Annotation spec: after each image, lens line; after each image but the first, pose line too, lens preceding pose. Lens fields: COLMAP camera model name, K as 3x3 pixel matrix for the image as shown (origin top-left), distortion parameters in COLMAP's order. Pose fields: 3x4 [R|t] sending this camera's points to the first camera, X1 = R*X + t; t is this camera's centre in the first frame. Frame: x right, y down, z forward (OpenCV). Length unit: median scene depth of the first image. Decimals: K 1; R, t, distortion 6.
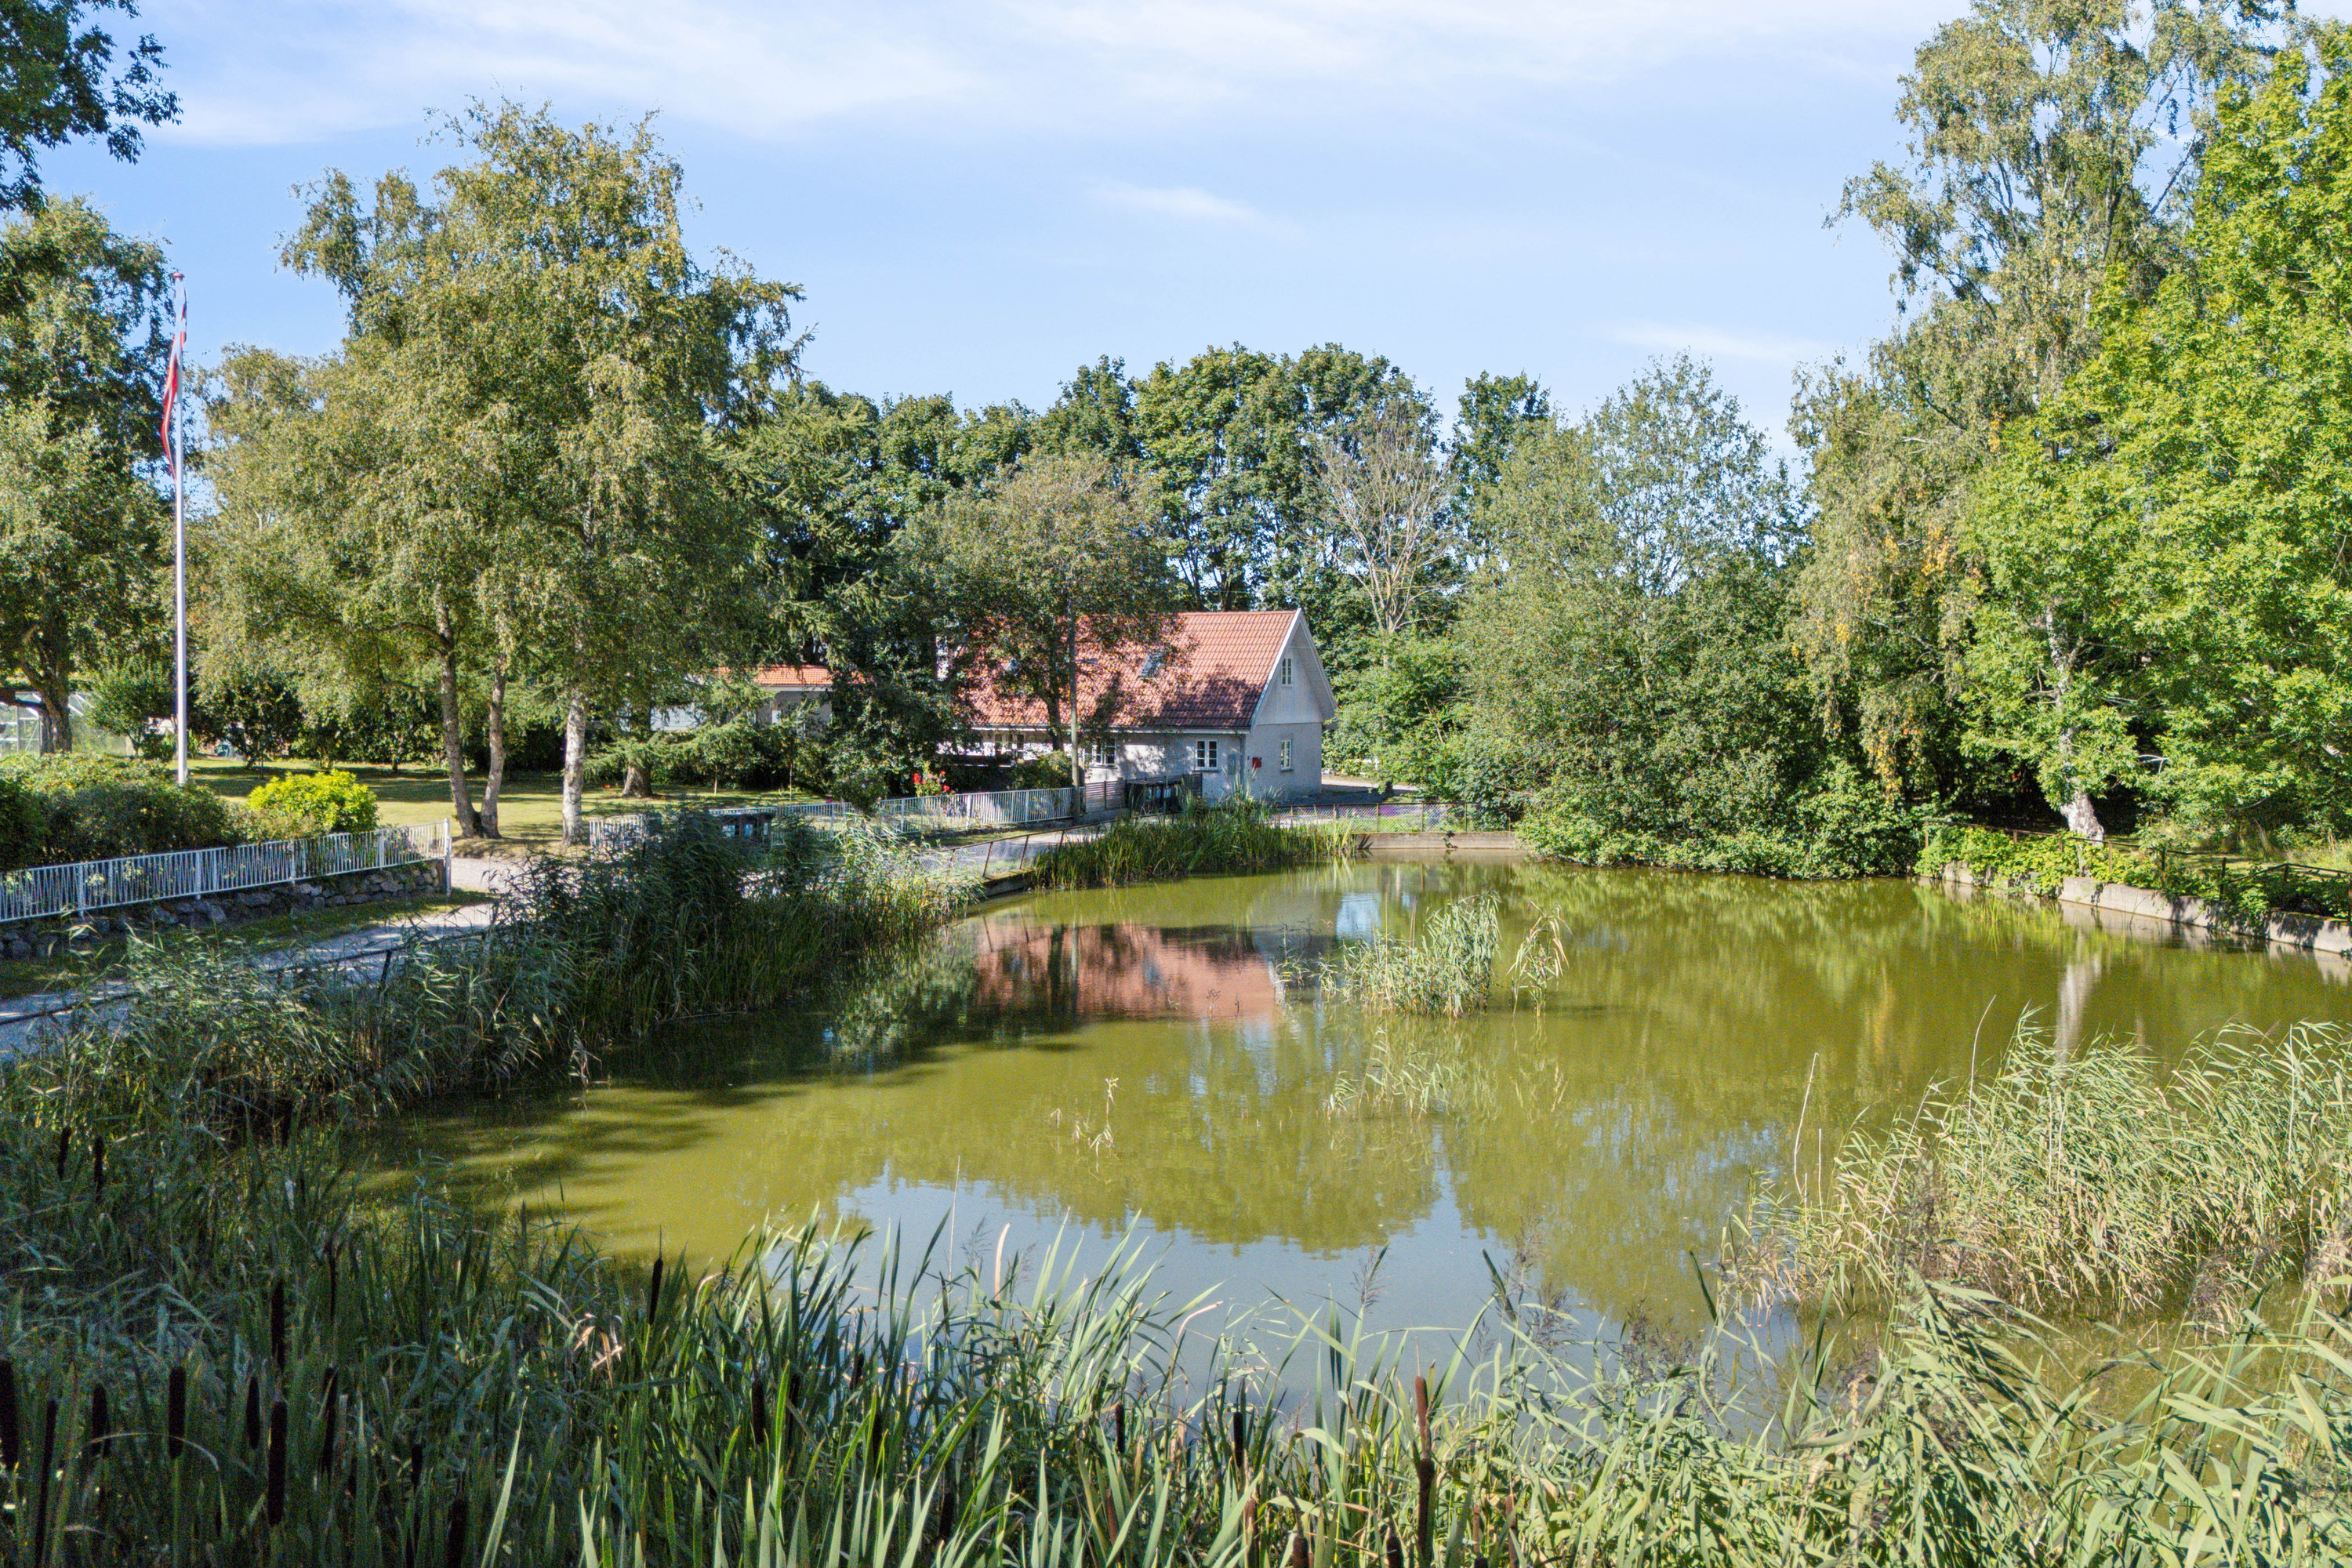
lens RADIAL K [[1871.8, 0, 1171.9], [0, 1871.8, 758.3], [0, 0, 1]] dist [0.014679, 0.001739]
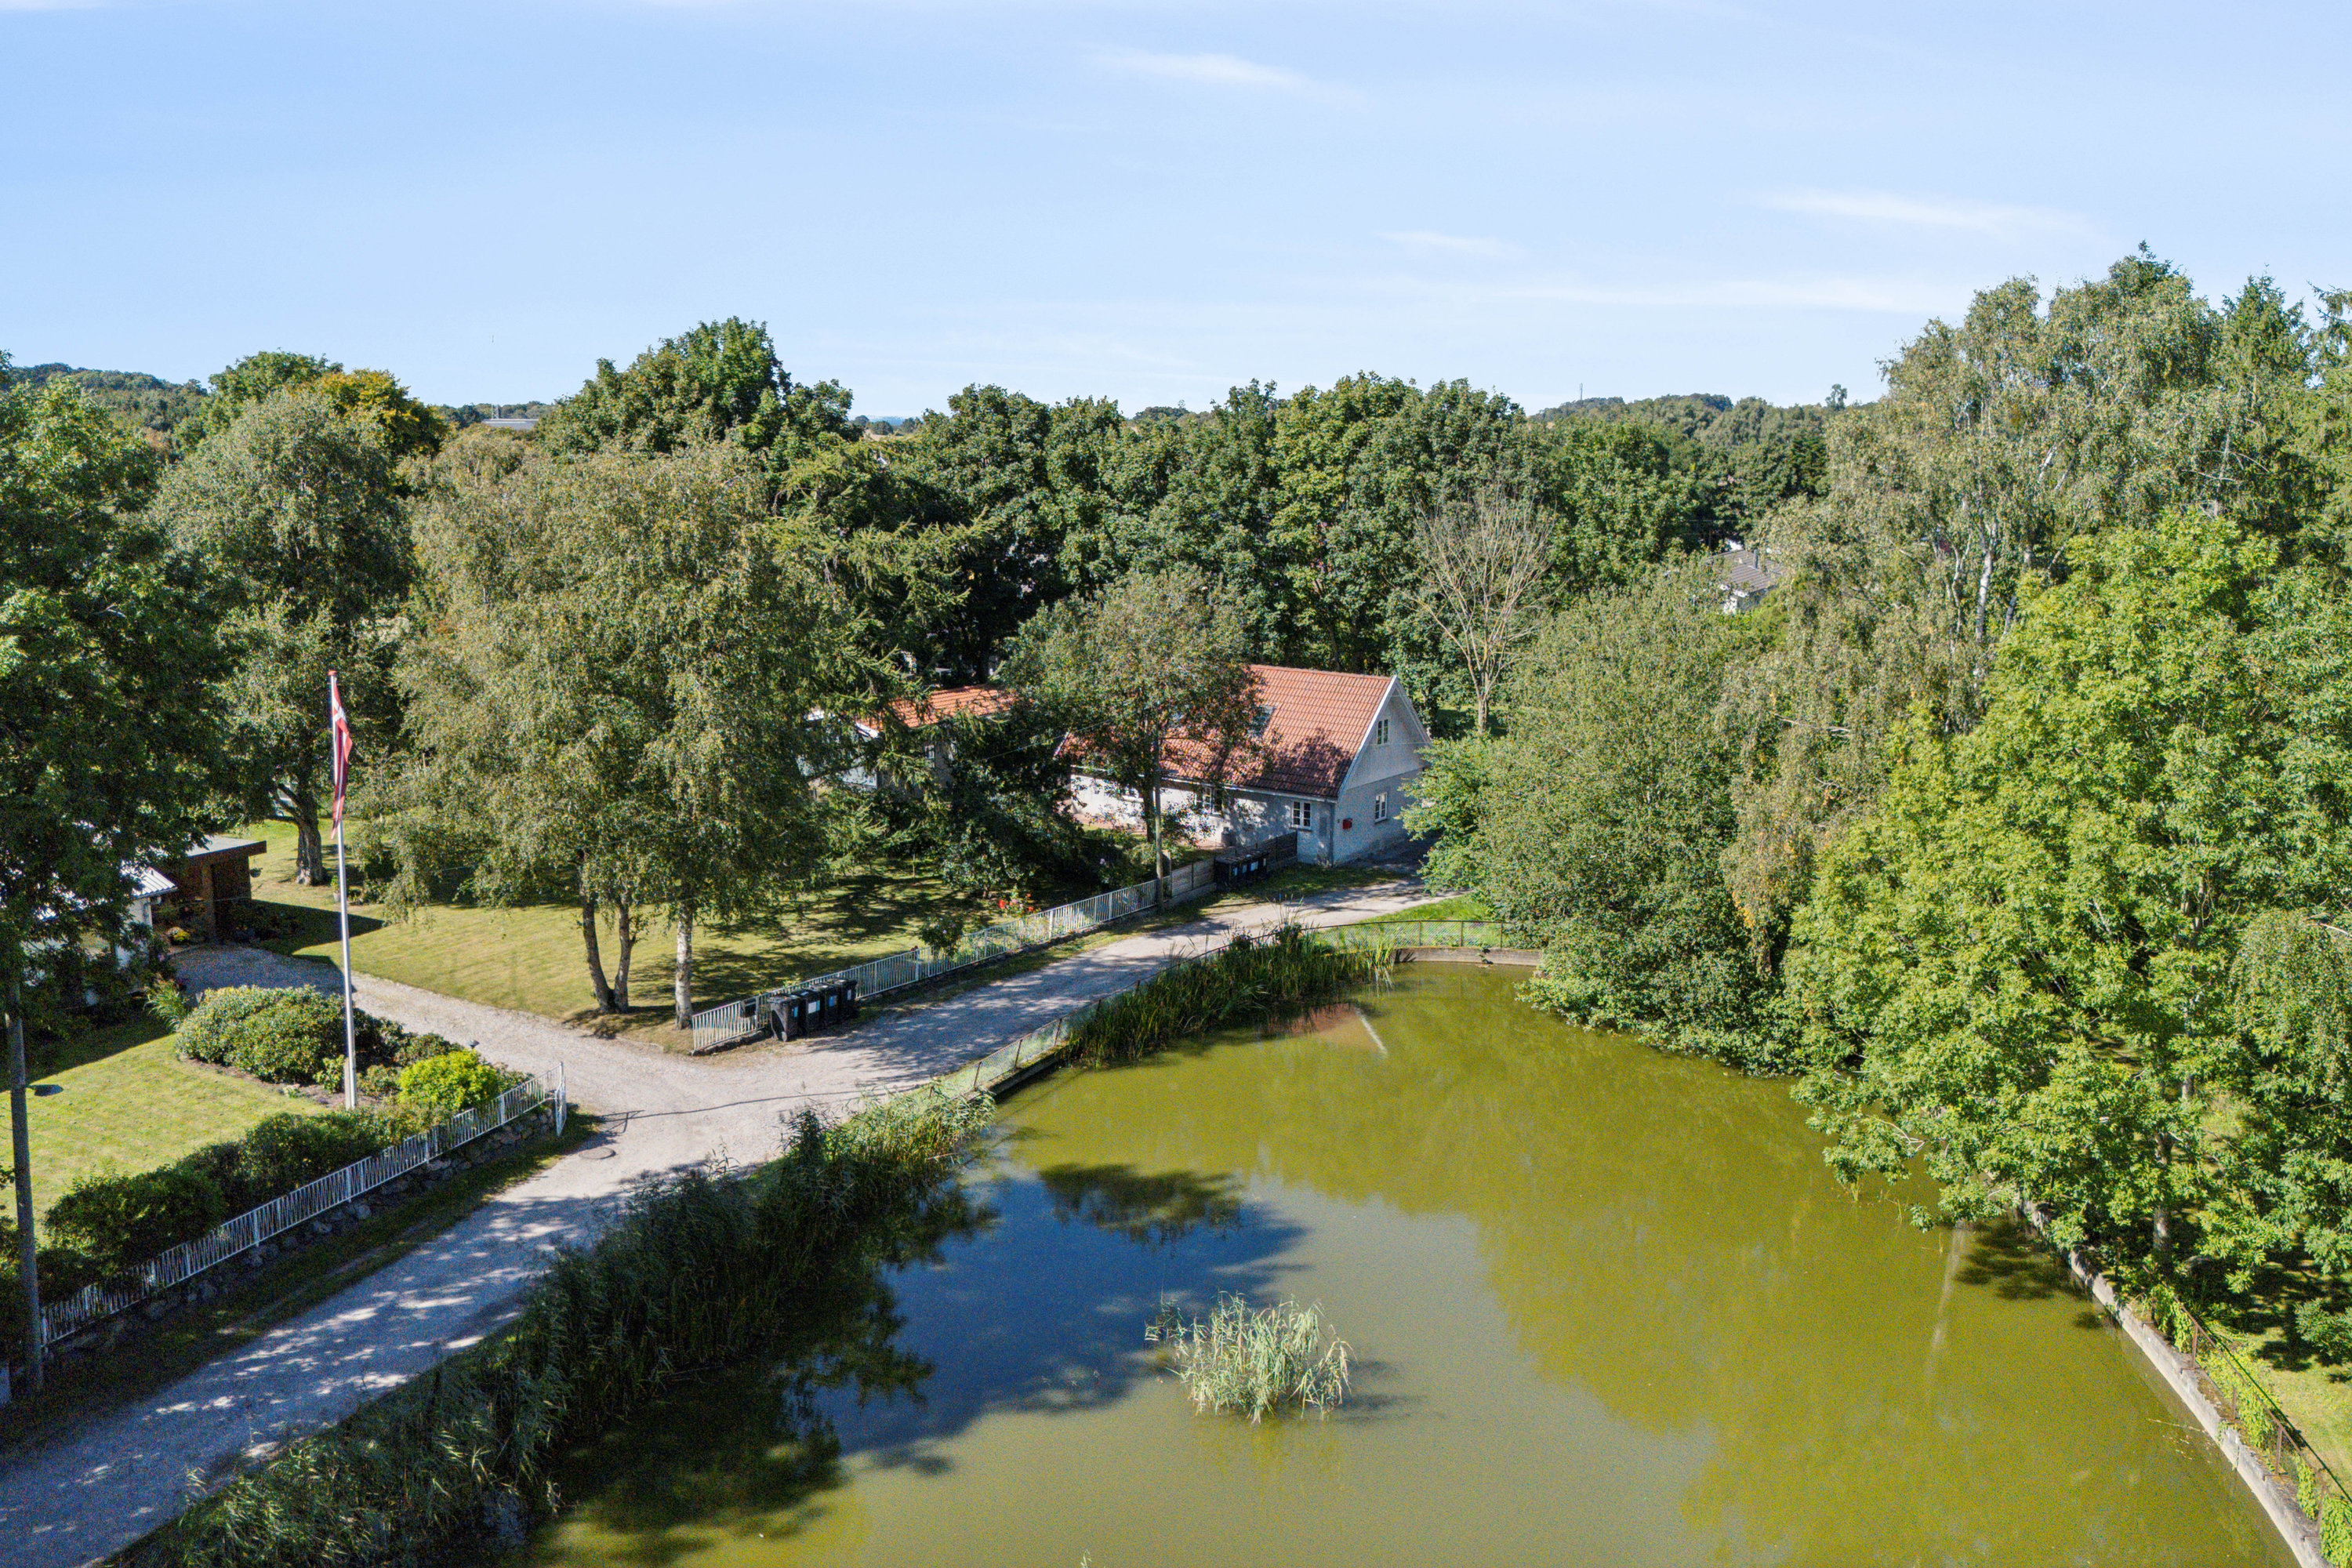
lens RADIAL K [[1895.7, 0, 1176.0], [0, 1895.7, 784.0], [0, 0, 1]] dist [0.016513, 0.003242]
pose [[0.988460, 0.033993, -0.147617, 0.147633], [-0.011693, 0.988711, 0.149378, -0.251411], [0.151028, -0.145928, 0.977699, -0.119510]]
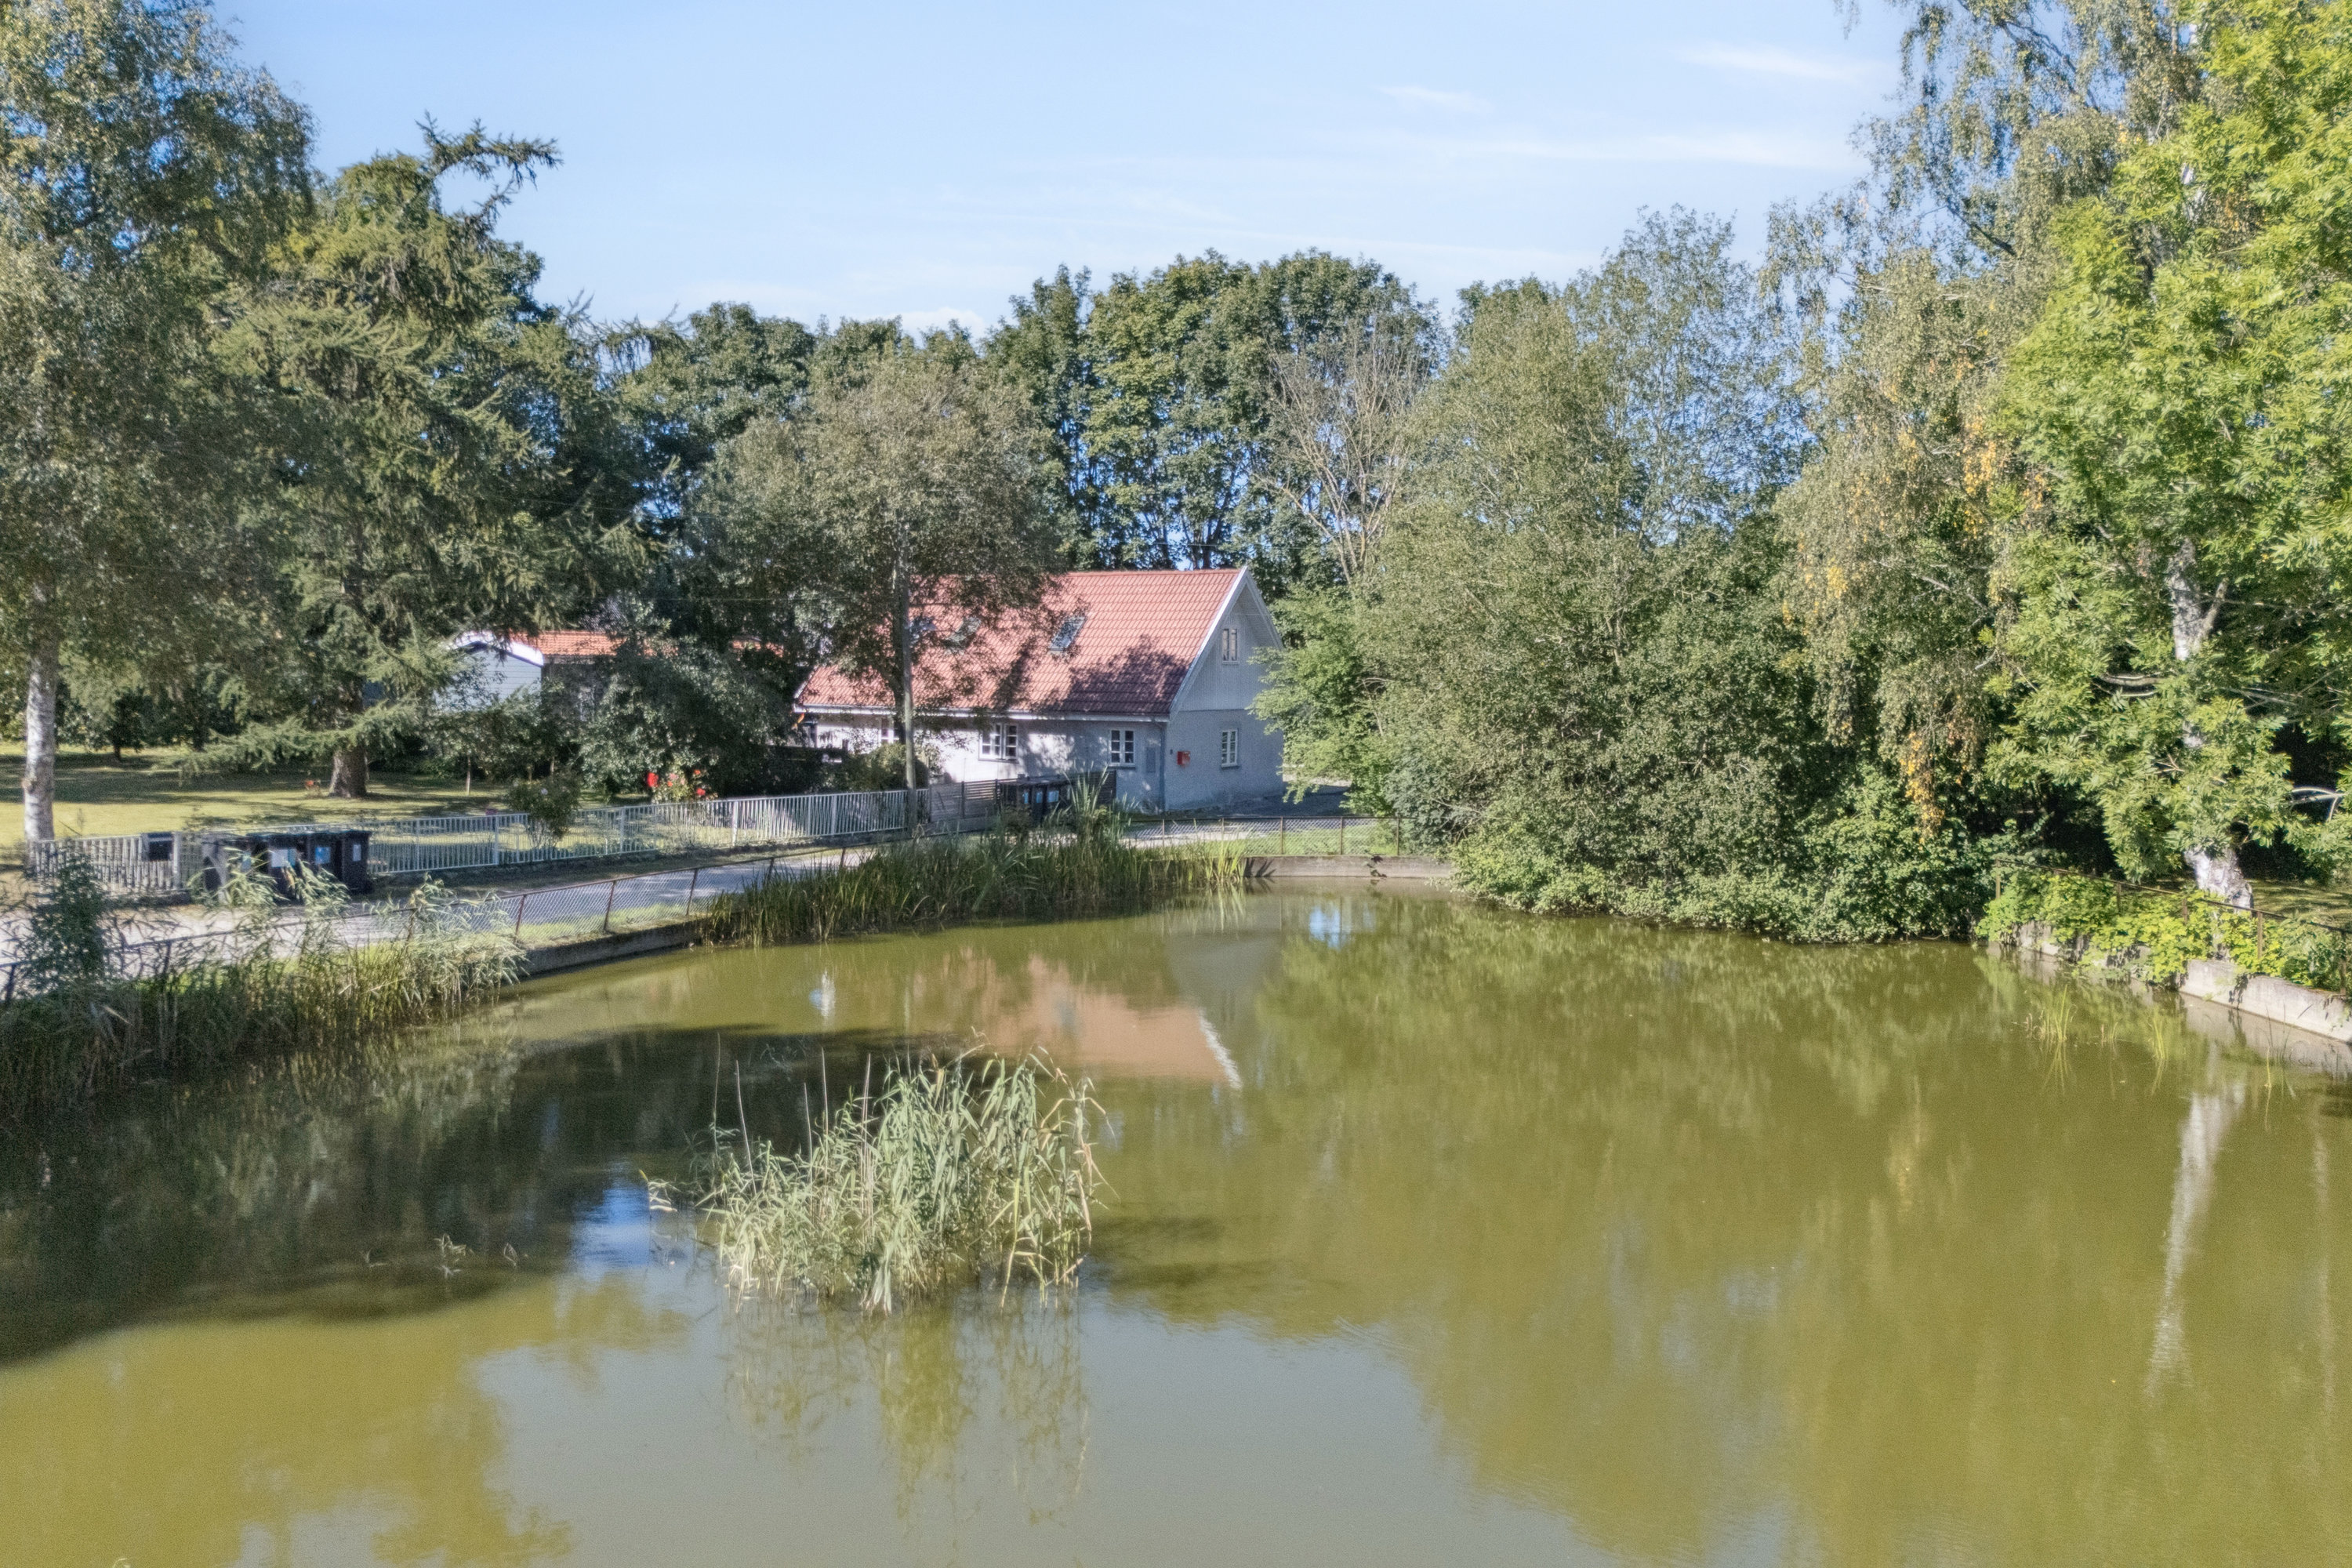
lens RADIAL K [[1895.7, 0, 1176.0], [0, 1895.7, 784.0], [0, 0, 1]] dist [0.016513, 0.003242]
pose [[0.996673, 0.010124, -0.080872, 0.147377], [-0.008102, 0.999647, 0.025287, -0.009470], [0.081099, -0.024547, 0.996404, 0.260757]]
